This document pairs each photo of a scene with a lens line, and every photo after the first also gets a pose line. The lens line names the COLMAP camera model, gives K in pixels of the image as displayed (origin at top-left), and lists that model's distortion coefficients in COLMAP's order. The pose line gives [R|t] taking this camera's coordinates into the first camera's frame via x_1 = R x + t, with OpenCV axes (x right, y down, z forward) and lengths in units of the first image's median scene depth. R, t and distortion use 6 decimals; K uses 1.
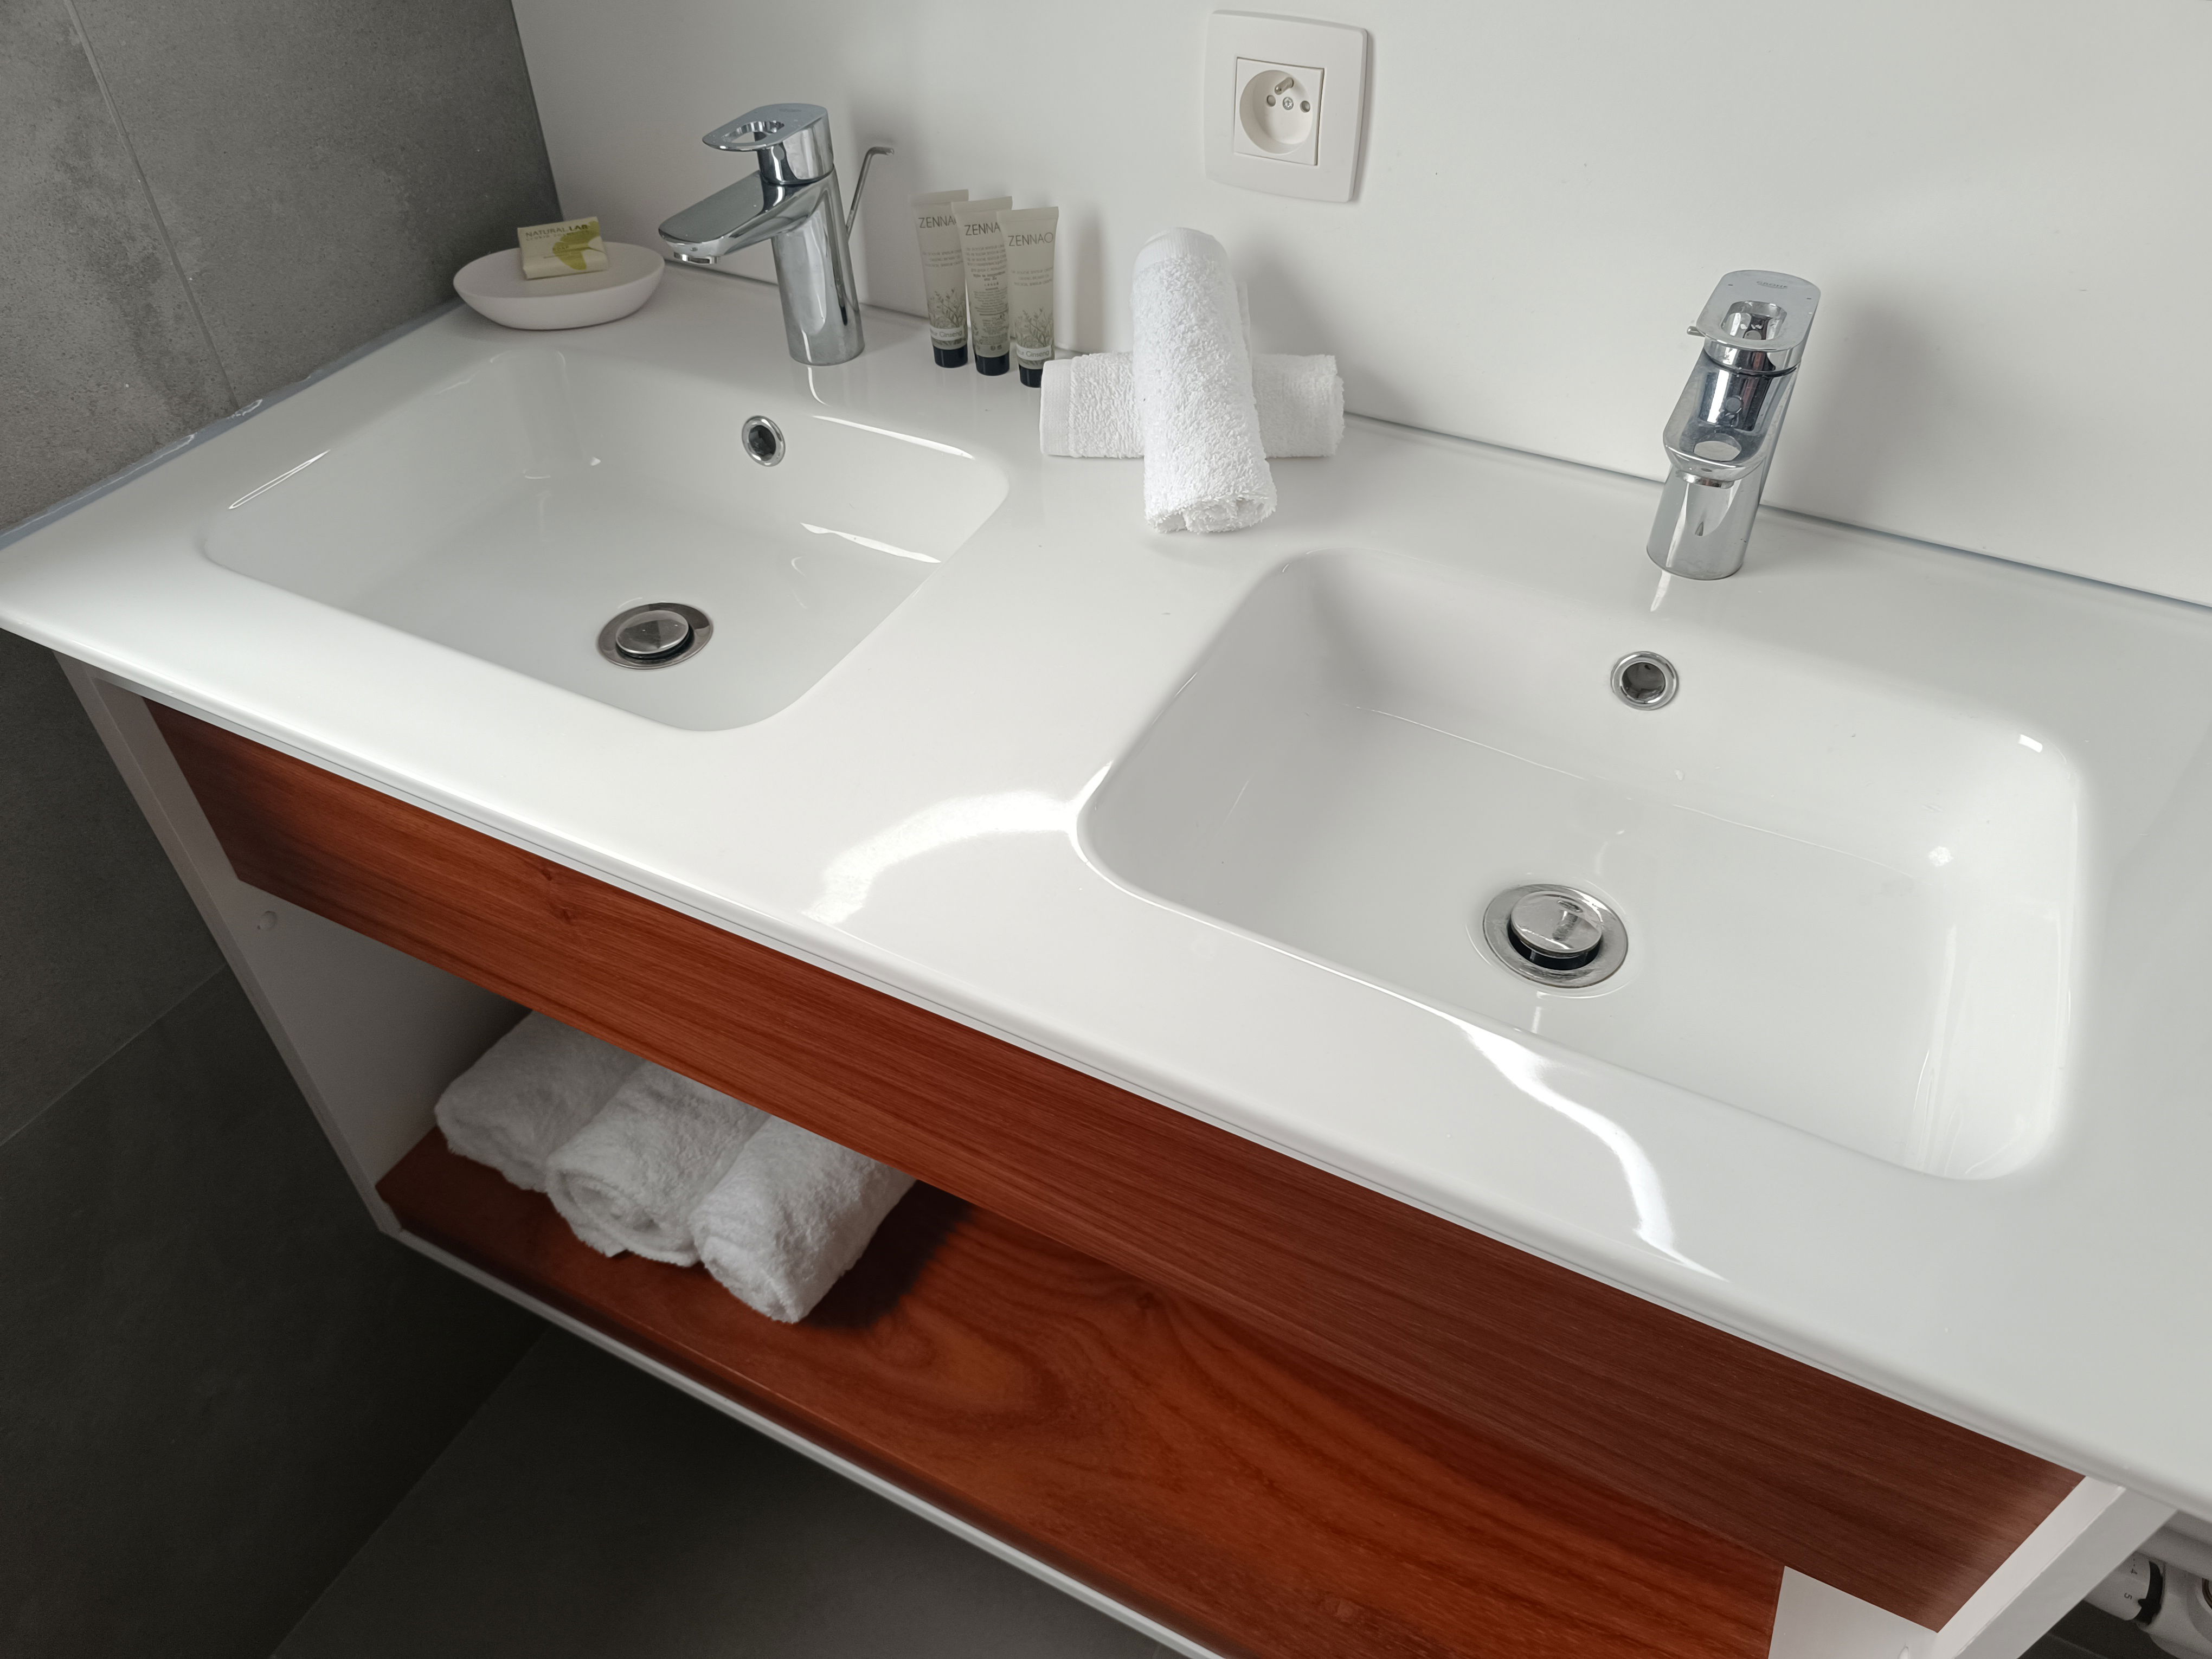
lens RADIAL K [[1532.3, 0, 1106.0], [0, 1532.3, 825.9], [0, 0, 1]] dist [0.001941, 0.002818]
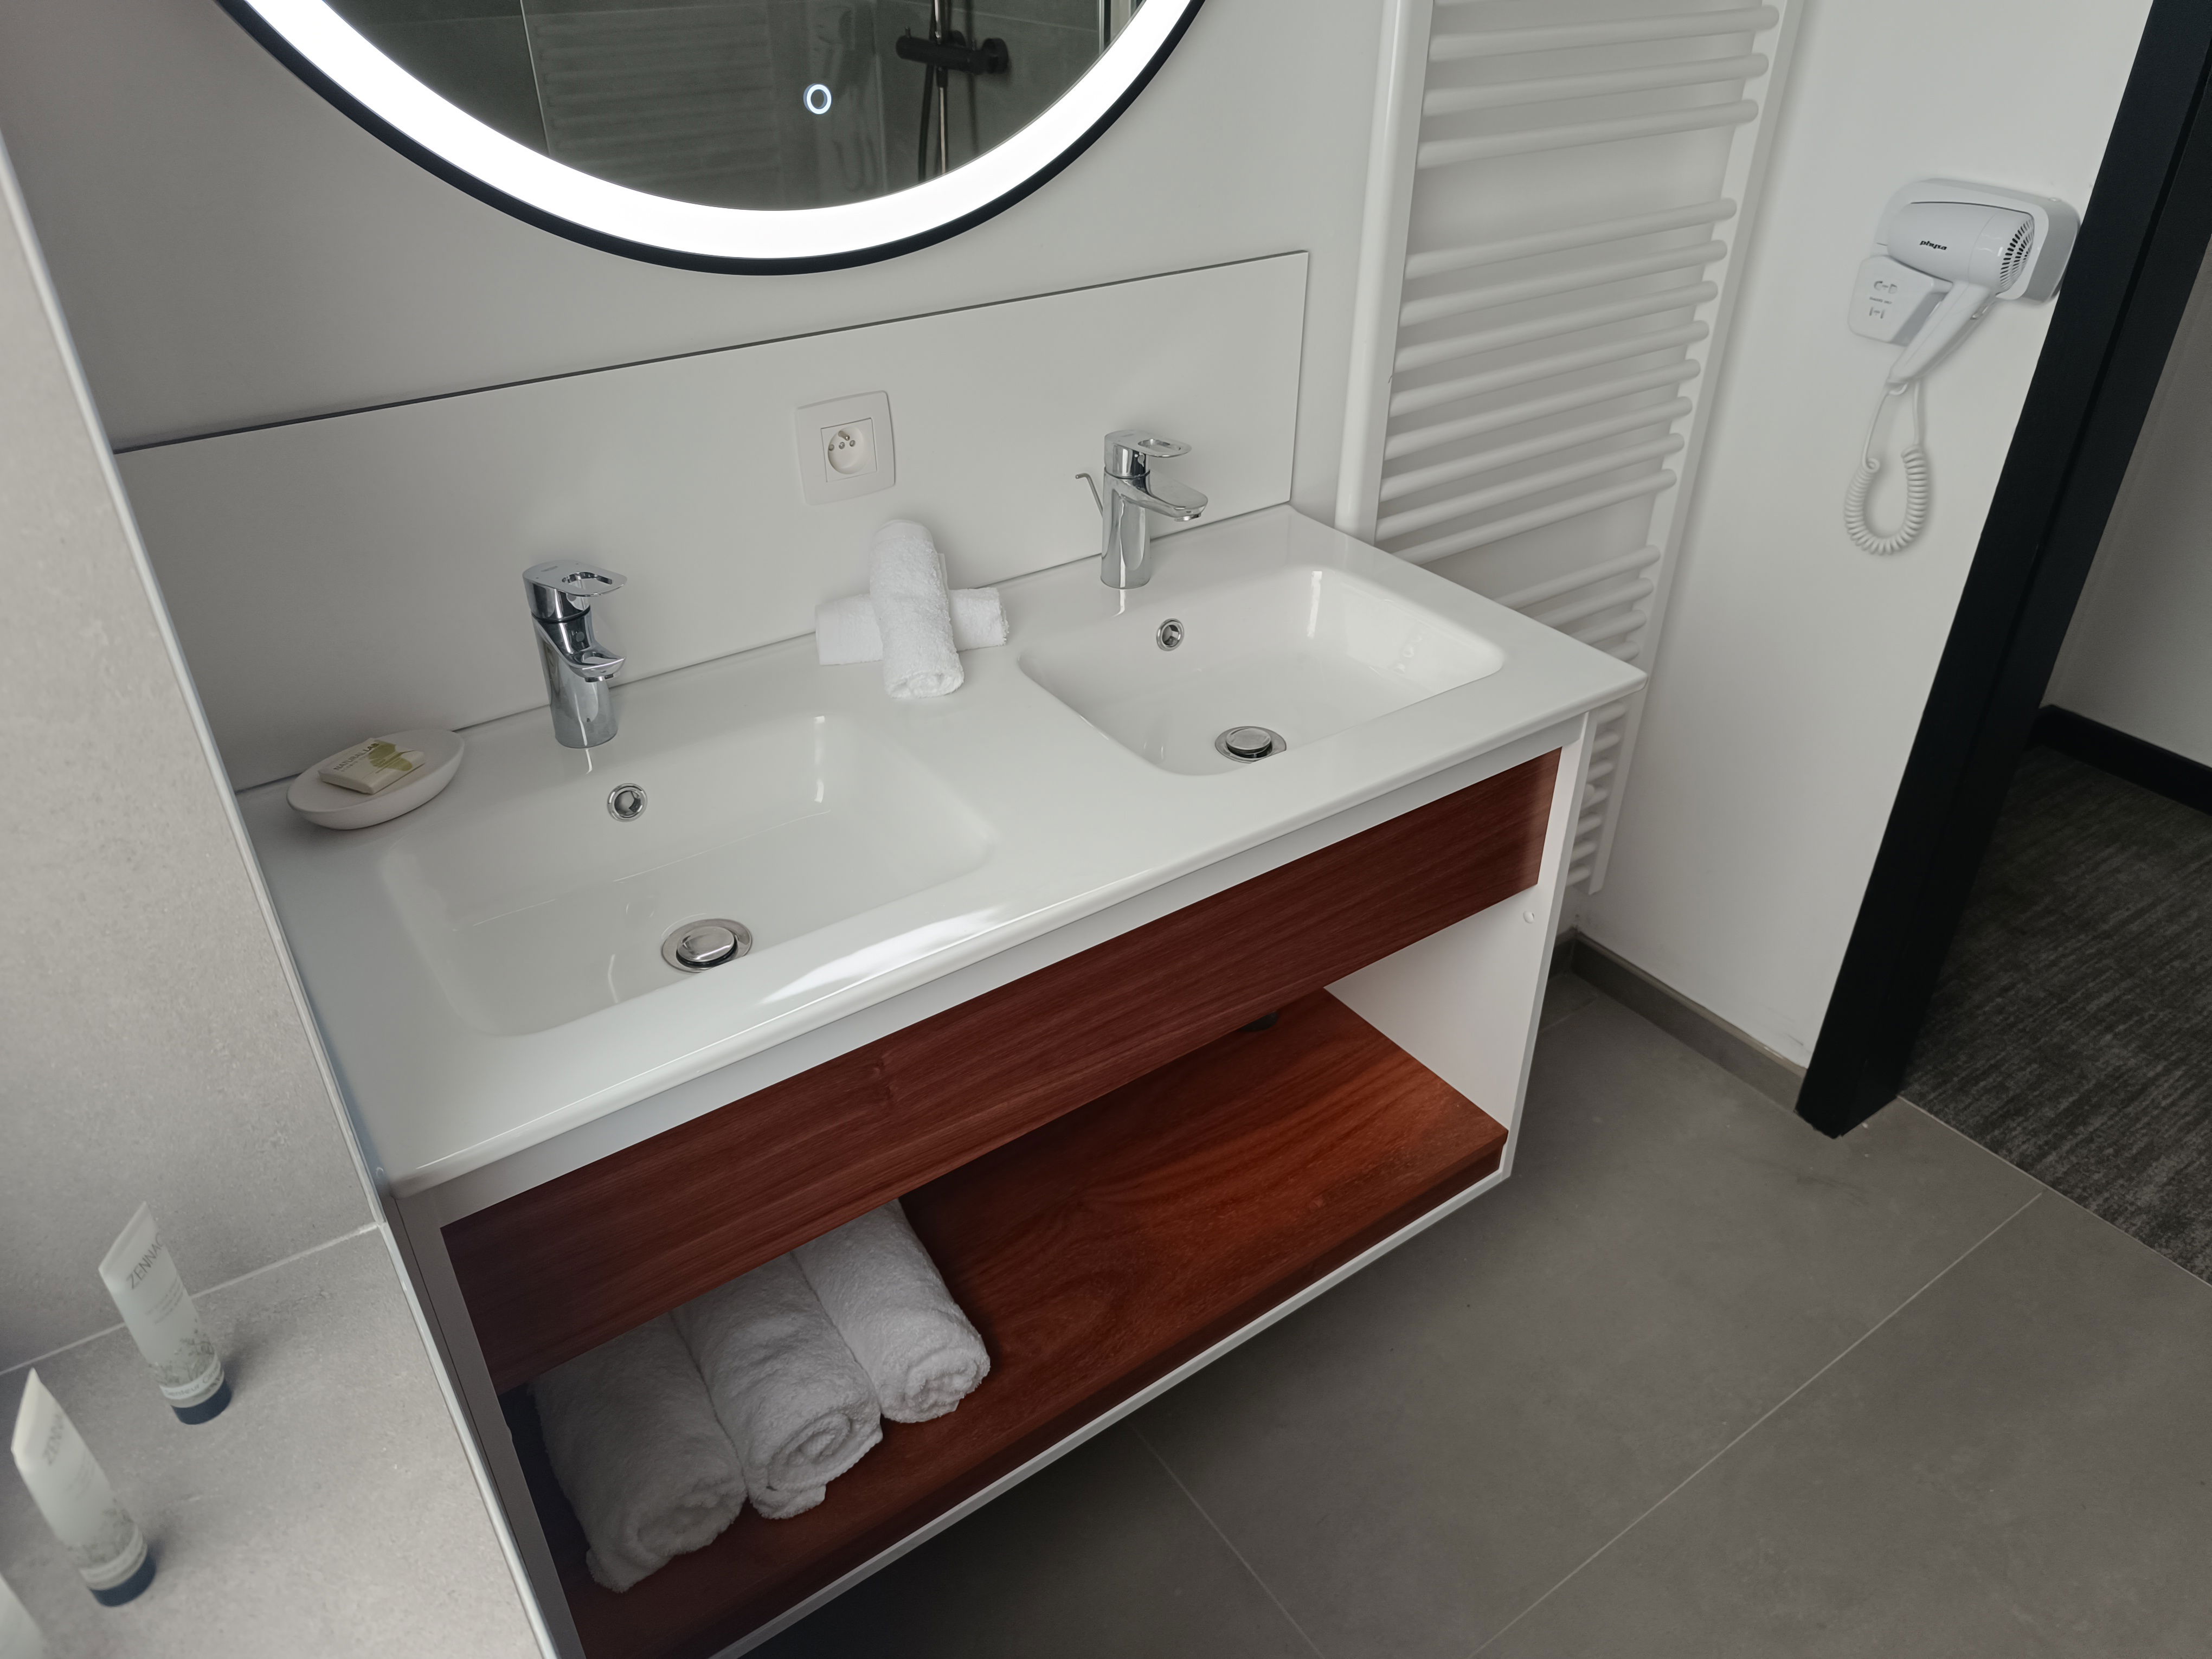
lens RADIAL K [[1532.3, 0, 1107.5], [0, 1532.3, 831.8], [0, 0, 1]] dist [0.001941, 0.002818]
pose [[0.464133, -0.475525, 0.747300, -0.946023], [0.599072, 0.789972, 0.130607, -0.149099], [-0.652452, 0.387067, 0.651525, -0.080278]]
